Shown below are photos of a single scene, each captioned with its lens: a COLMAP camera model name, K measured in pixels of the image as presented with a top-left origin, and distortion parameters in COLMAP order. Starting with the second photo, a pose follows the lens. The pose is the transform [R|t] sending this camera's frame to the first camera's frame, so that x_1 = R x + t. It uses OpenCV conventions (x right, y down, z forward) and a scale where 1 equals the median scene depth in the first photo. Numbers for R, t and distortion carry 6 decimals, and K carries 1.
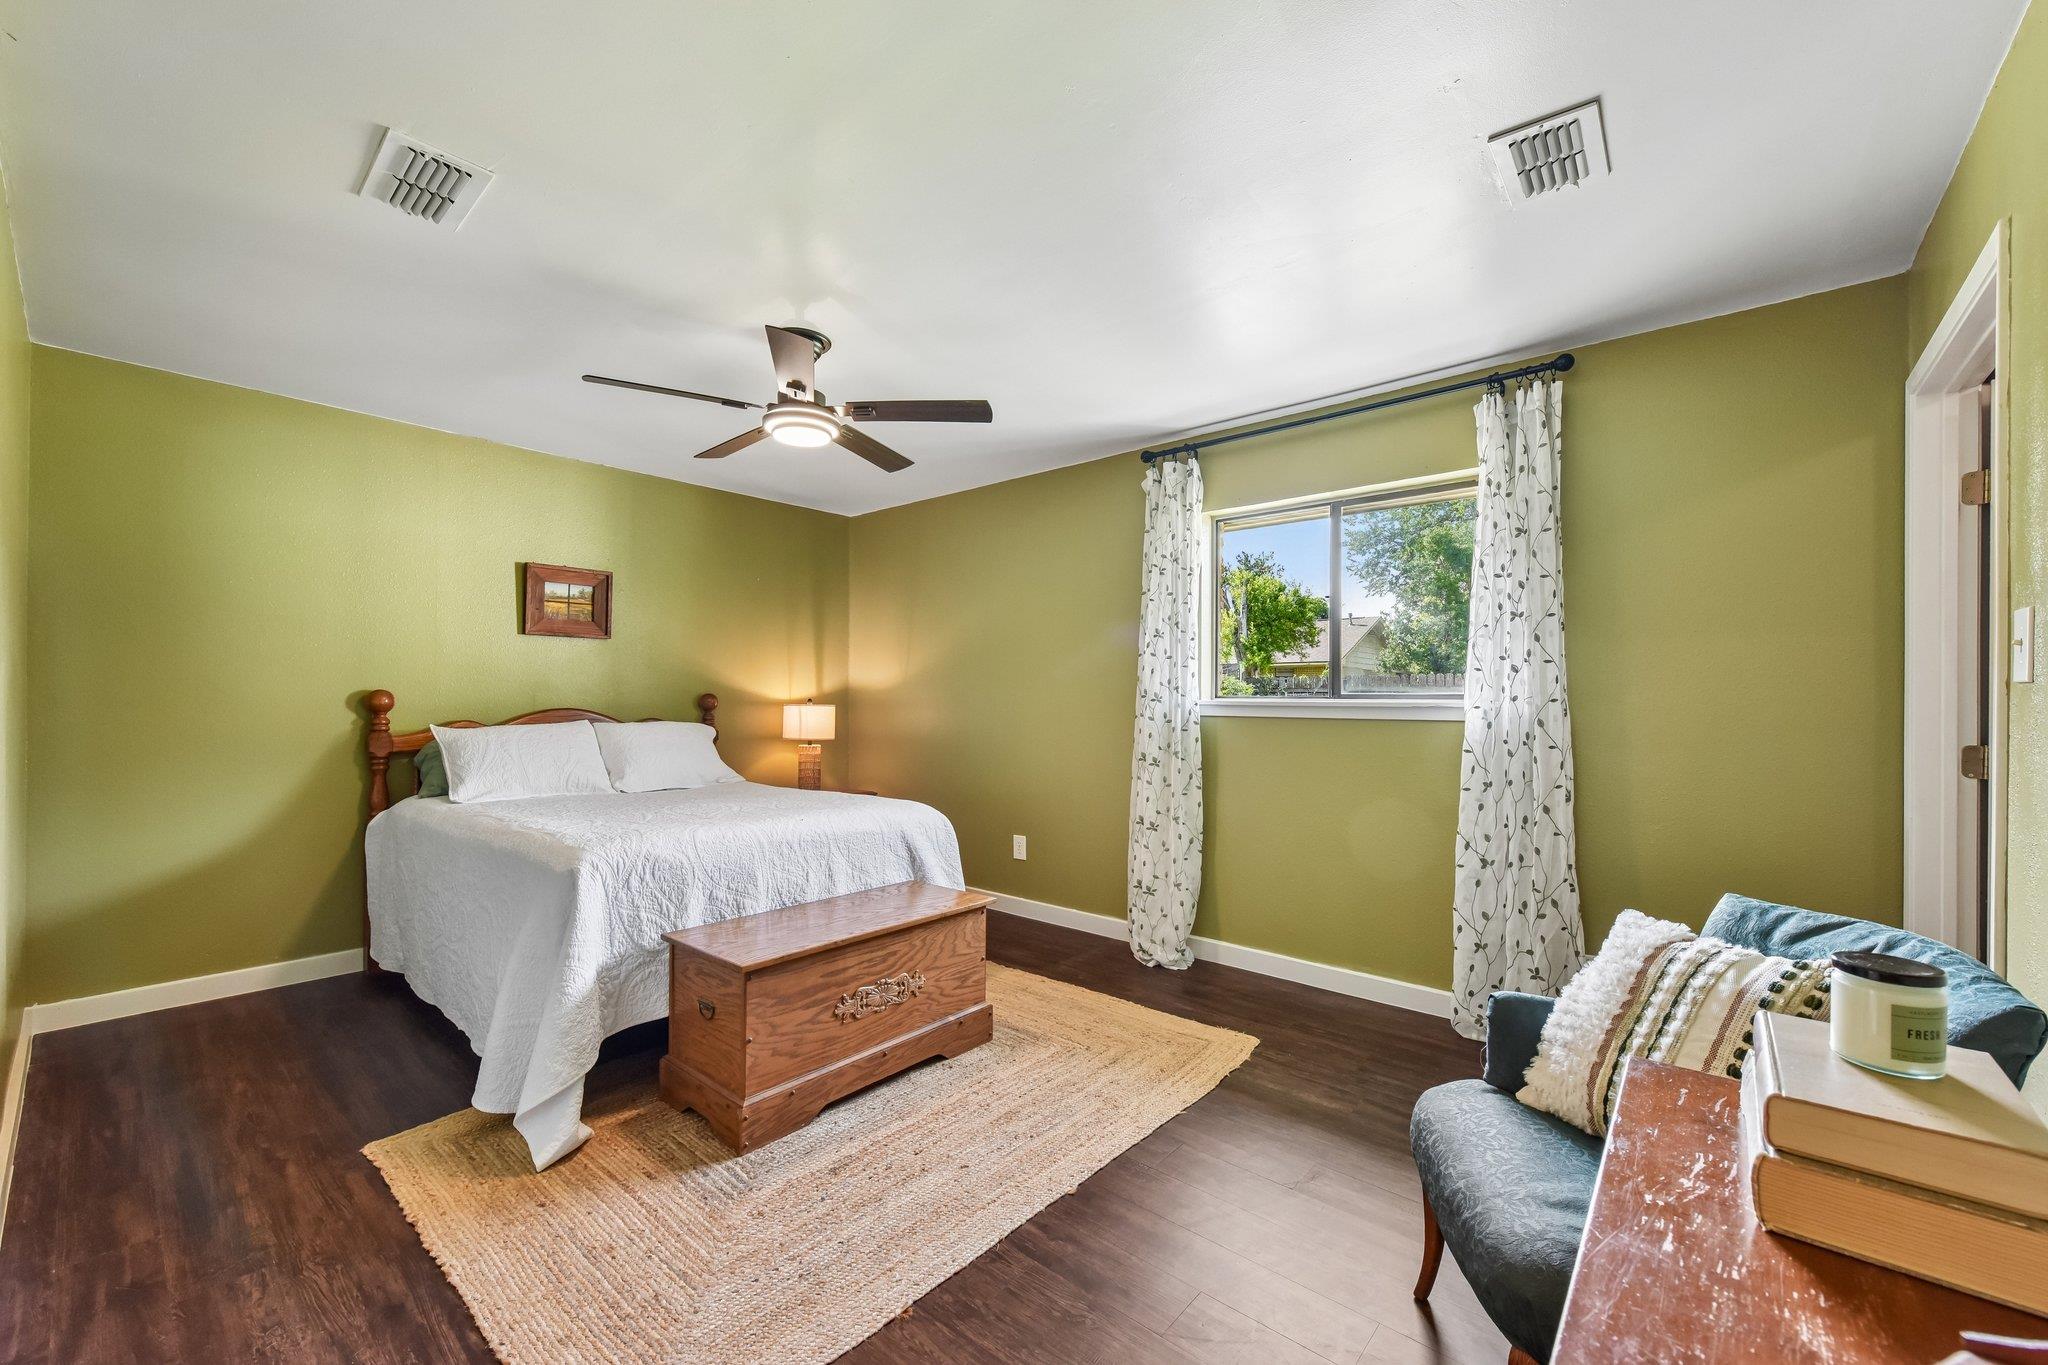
lens RADIAL K [[824.7, 0, 1023.6], [0, 824.7, 695.6], [0, 0, 1]] dist [-0.001152, -0.000167]
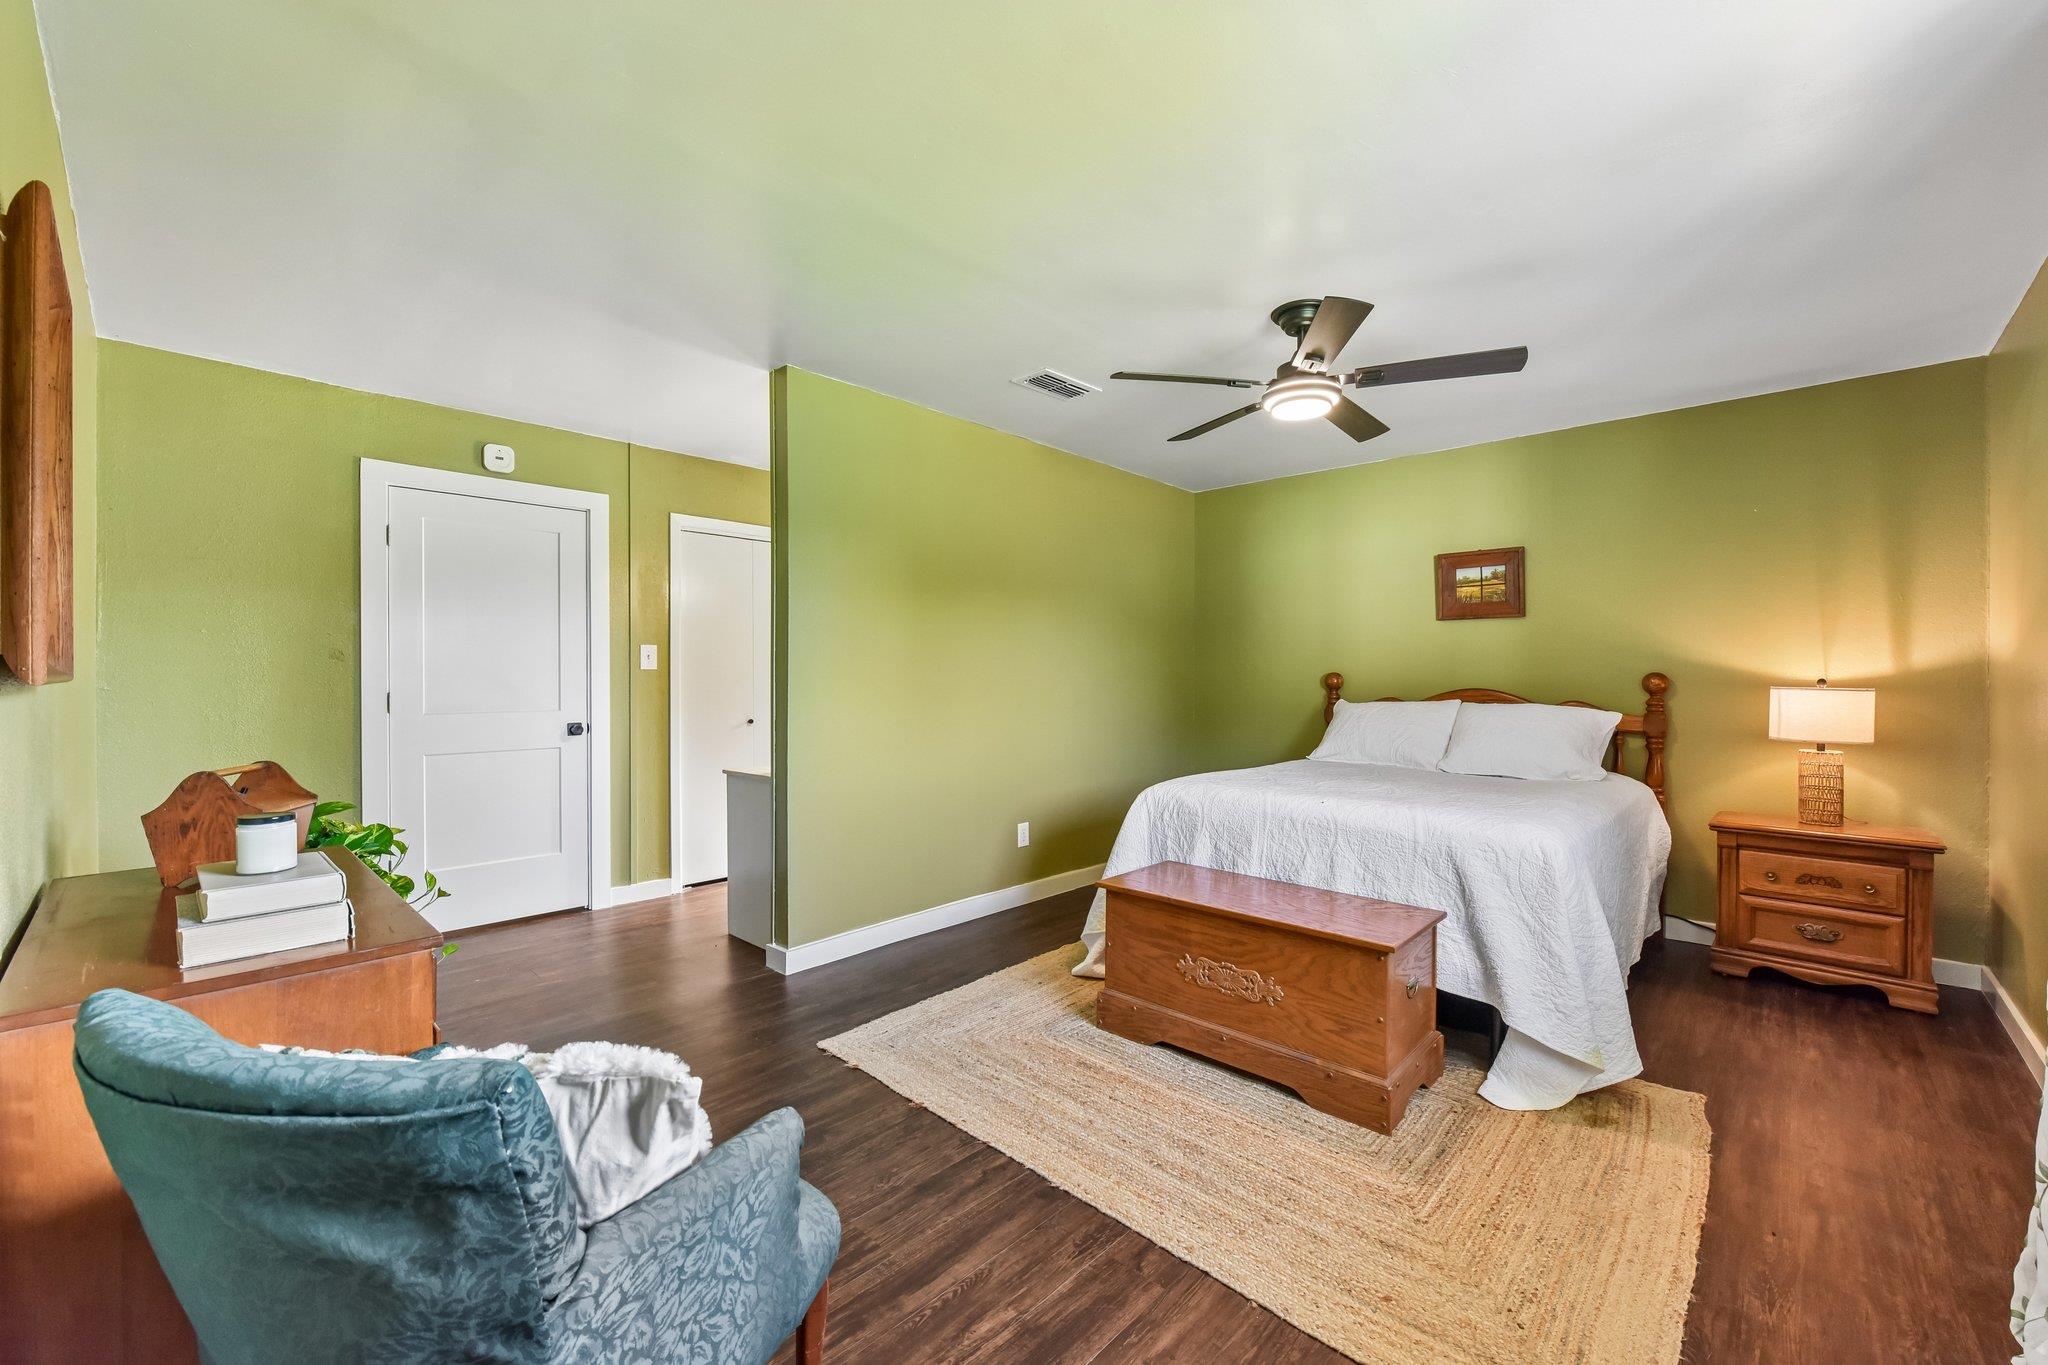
lens RADIAL K [[820.1, 0, 1026.5], [0, 820.1, 675.9], [0, 0, 1]] dist [0.001334, -0.005833]
pose [[-0.046452, -0.004423, -0.998911, 0.725695], [-0.000236, 0.999990, -0.004417, 0.007030], [0.998920, 0.000031, -0.046453, 0.719473]]
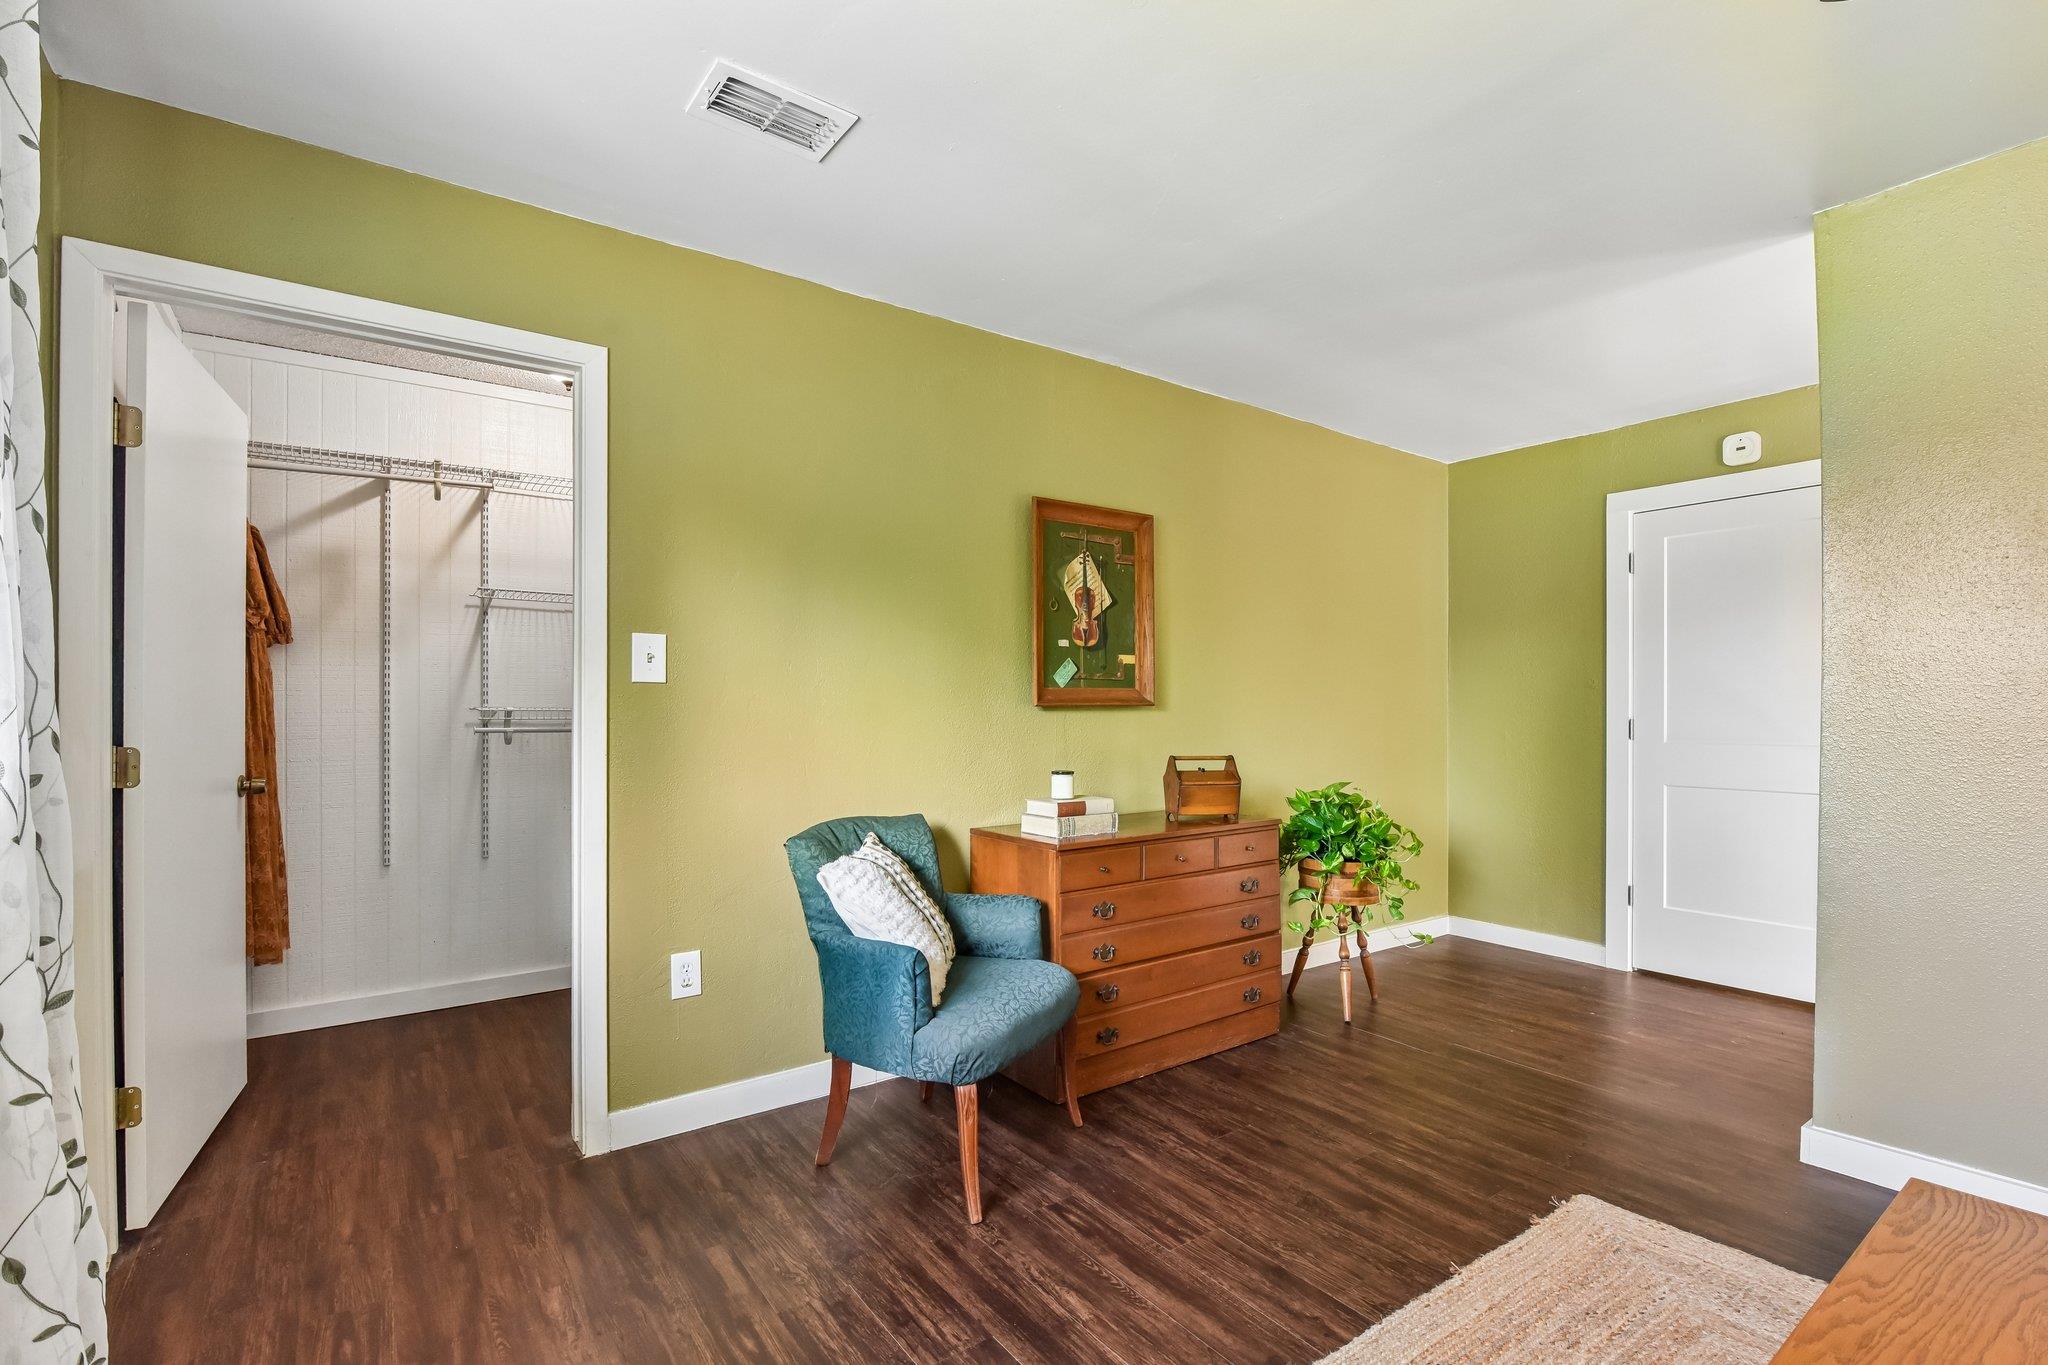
lens RADIAL K [[926.7, 0, 1022.3], [0, 926.7, 683.7], [0, 0, 1]] dist [-0.010075, -0.000711]
pose [[-0.972486, -0.000499, 0.232961, 0.071836], [-0.006257, 0.999693, -0.023981, 0.013699], [-0.232878, -0.024778, -0.972190, 1.318201]]
